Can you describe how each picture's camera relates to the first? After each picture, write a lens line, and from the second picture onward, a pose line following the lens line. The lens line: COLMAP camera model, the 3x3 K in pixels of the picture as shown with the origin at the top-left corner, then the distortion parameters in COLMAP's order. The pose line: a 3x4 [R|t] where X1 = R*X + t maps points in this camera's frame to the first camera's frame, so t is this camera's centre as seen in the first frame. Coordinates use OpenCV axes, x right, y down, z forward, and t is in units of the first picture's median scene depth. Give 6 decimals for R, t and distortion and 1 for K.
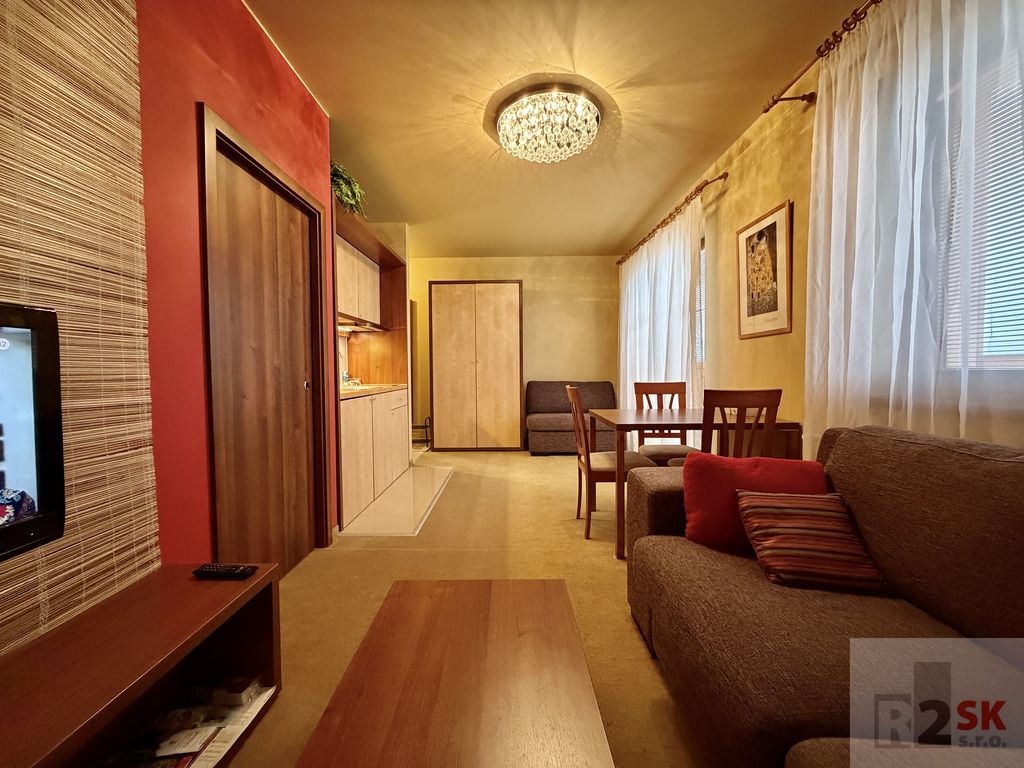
lens RADIAL K [[411.6, 0, 510.5], [0, 411.6, 377.4], [0, 0, 1]] dist [-0.000442, -0.000130]
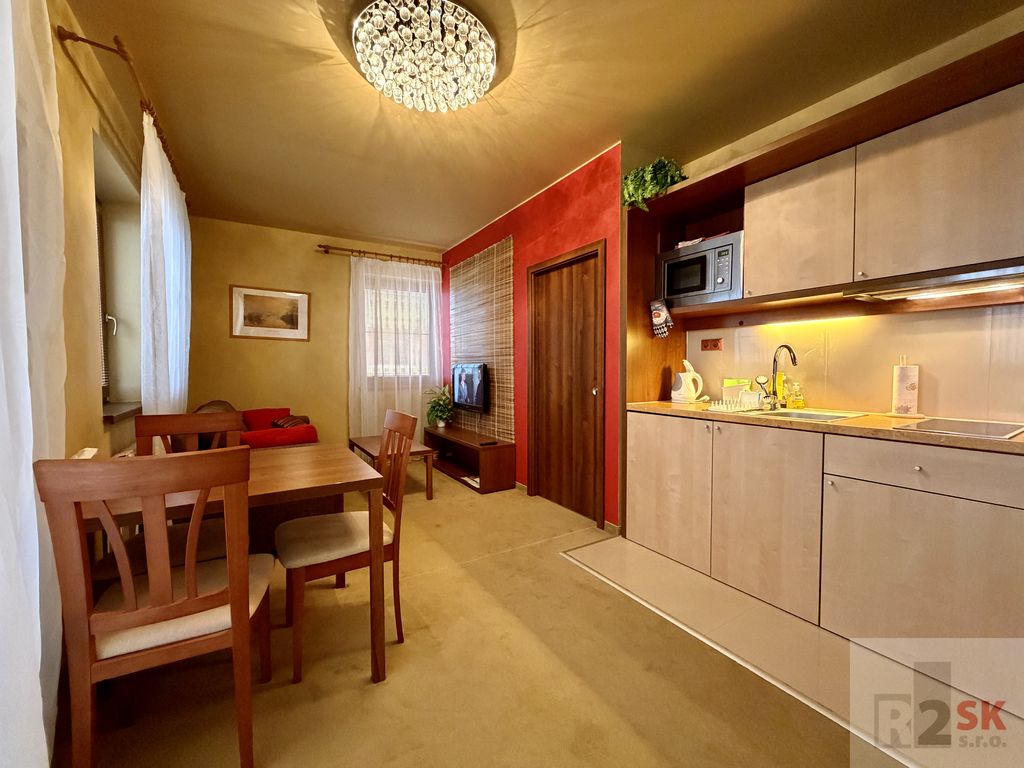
lens RADIAL K [[411.6, 0, 510.8], [0, 411.6, 381.9], [0, 0, 1]] dist [-0.000442, -0.000130]
pose [[-0.843561, 0.023949, -0.536499, 0.360821], [-0.004621, 0.998645, 0.051844, -0.064406], [0.537013, 0.046212, -0.842307, 1.659598]]
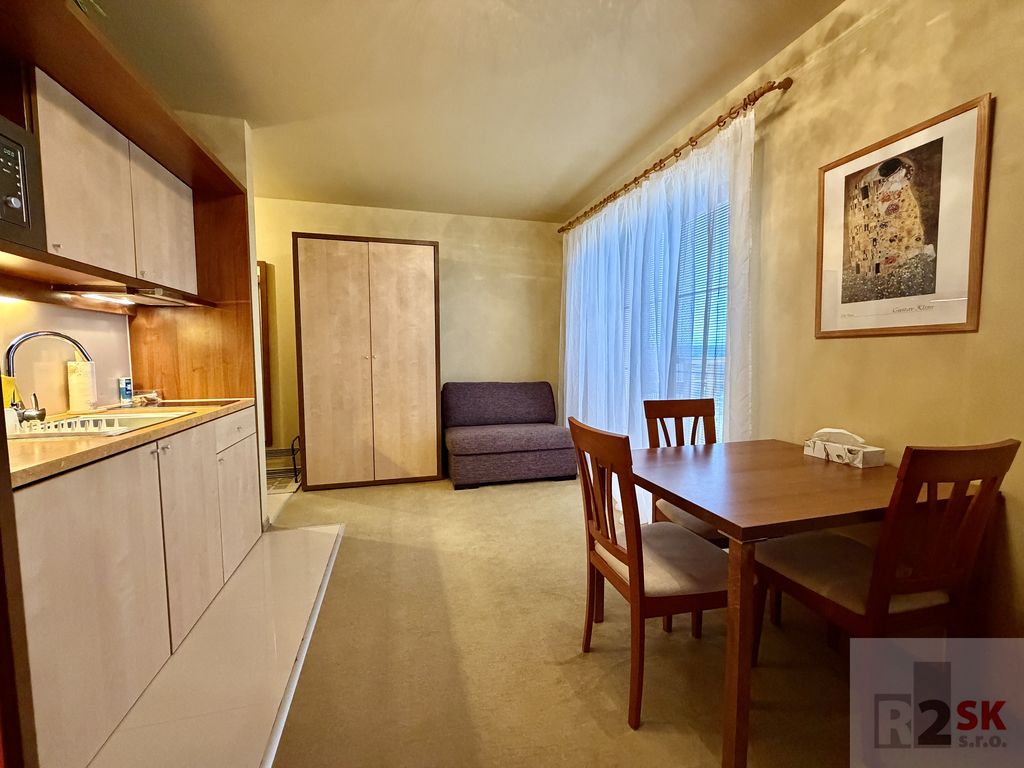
lens RADIAL K [[411.6, 0, 511.3], [0, 411.6, 383.0], [0, 0, 1]] dist [-0.000442, -0.000130]
pose [[0.962239, -0.012557, 0.271916, -0.055785], [-0.000762, 0.998807, 0.048821, -0.034975], [-0.272204, -0.047184, 0.961082, 0.331329]]
